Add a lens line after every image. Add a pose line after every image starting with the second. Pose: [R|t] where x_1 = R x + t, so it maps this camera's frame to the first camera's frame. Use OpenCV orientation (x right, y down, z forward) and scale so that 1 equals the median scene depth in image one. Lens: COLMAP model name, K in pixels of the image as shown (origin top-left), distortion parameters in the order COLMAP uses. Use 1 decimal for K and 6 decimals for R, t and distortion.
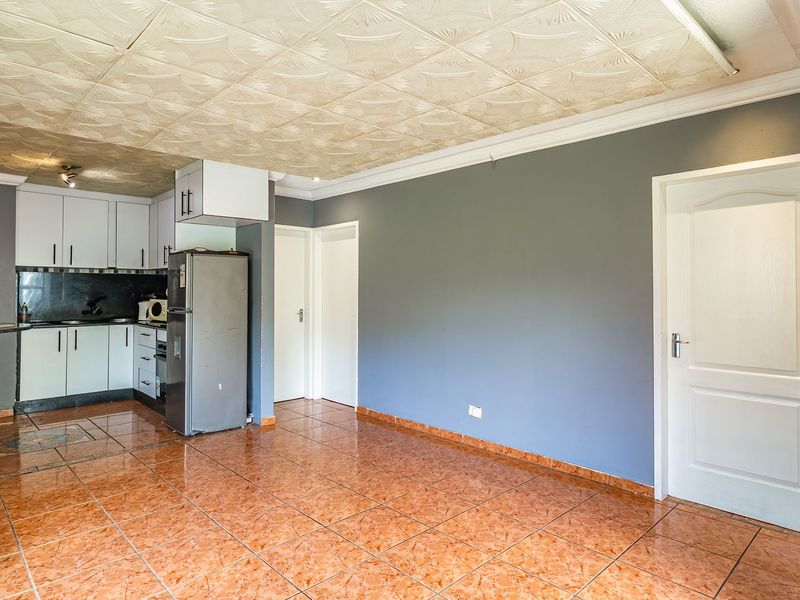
lens RADIAL K [[483.5, 0, 398.5], [0, 483.5, 292.2], [0, 0, 1]] dist [-0.012724, 0.007651]
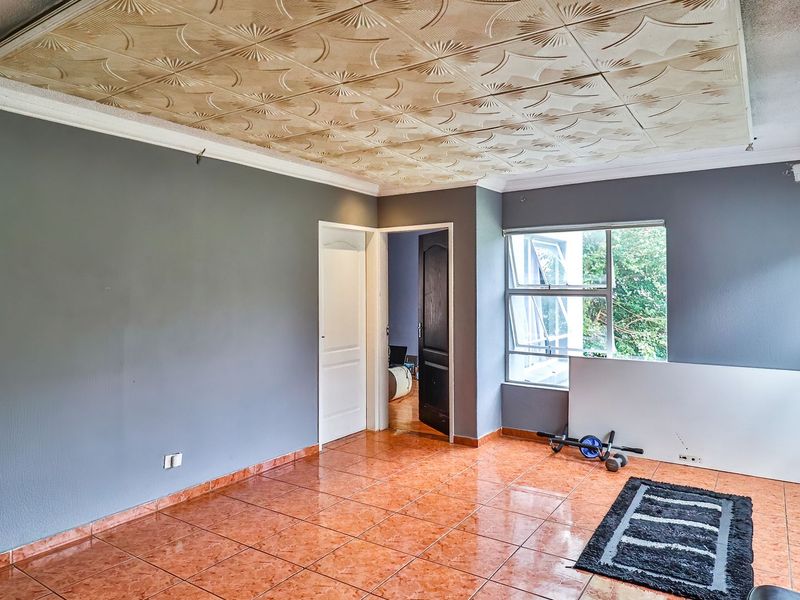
lens RADIAL K [[553.9, 0, 393.1], [0, 553.9, 302.4], [0, 0, 1]] dist [-0.011126, -0.002404]
pose [[-0.206254, -0.034313, 0.977897, -0.938987], [0.004310, 0.999343, 0.035974, -0.053283], [-0.978489, 0.011635, -0.205971, 0.978641]]
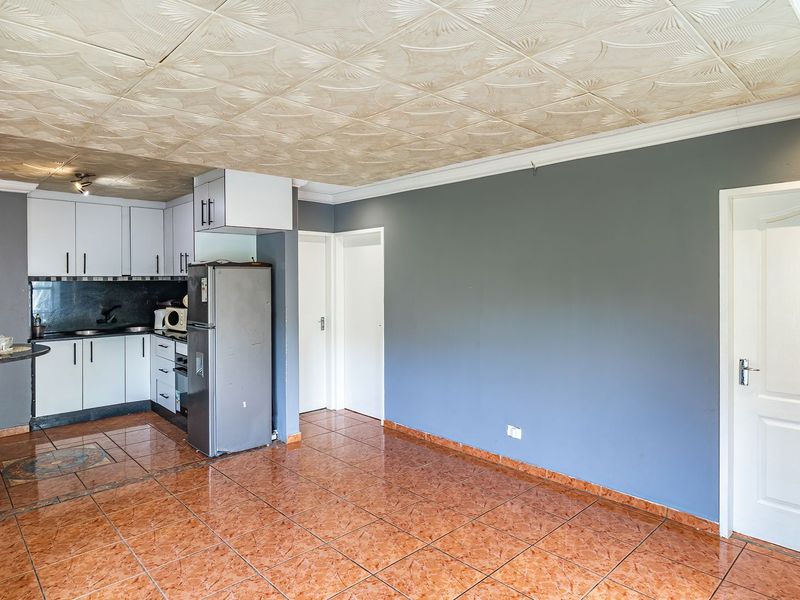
lens RADIAL K [[483.5, 0, 400.6], [0, 483.5, 292.7], [0, 0, 1]] dist [-0.012724, 0.007651]
pose [[0.999965, -0.005668, -0.006202, -0.068655], [0.005796, 0.999767, 0.020789, -0.057460], [0.006083, -0.020824, 0.999765, 0.063968]]
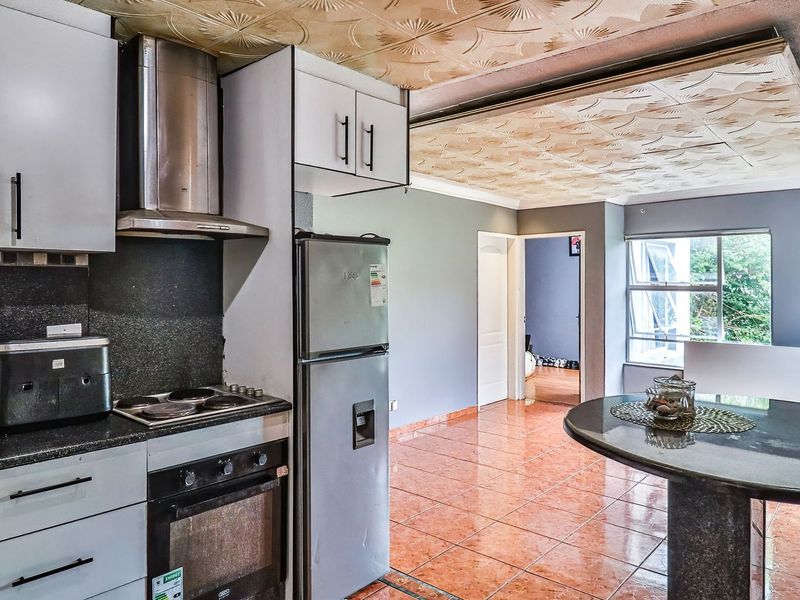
lens RADIAL K [[553.9, 0, 393.7], [0, 553.9, 294.4], [0, 0, 1]] dist [-0.011126, -0.002404]
pose [[-0.066438, -0.027197, 0.997420, -1.313510], [0.001177, 0.999626, 0.027335, -0.054546], [-0.997790, 0.002990, -0.066382, 1.273249]]
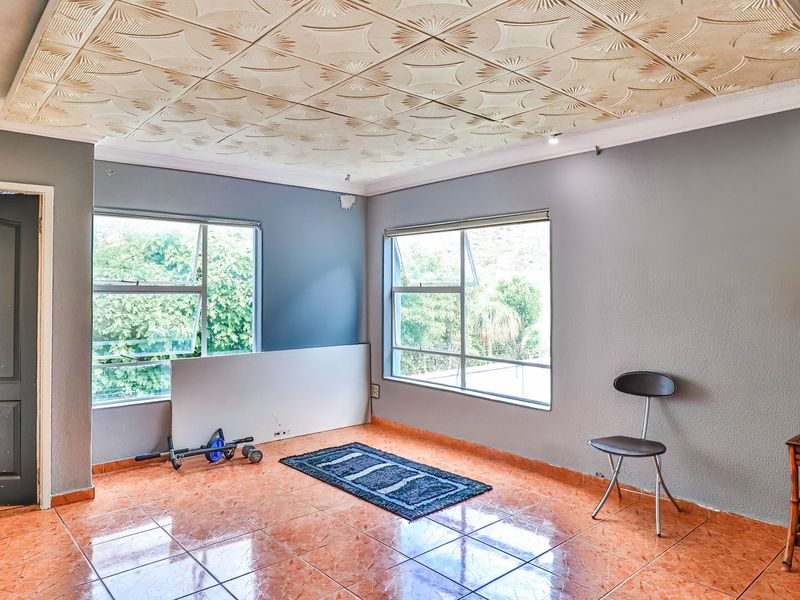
lens RADIAL K [[553.9, 0, 396.1], [0, 553.9, 296.4], [0, 0, 1]] dist [-0.011126, -0.002404]
pose [[-0.998969, 0.001522, 0.045381, -0.184077], [0.001942, 0.999956, 0.009200, -0.017736], [-0.045365, 0.009279, -0.998927, 1.518453]]
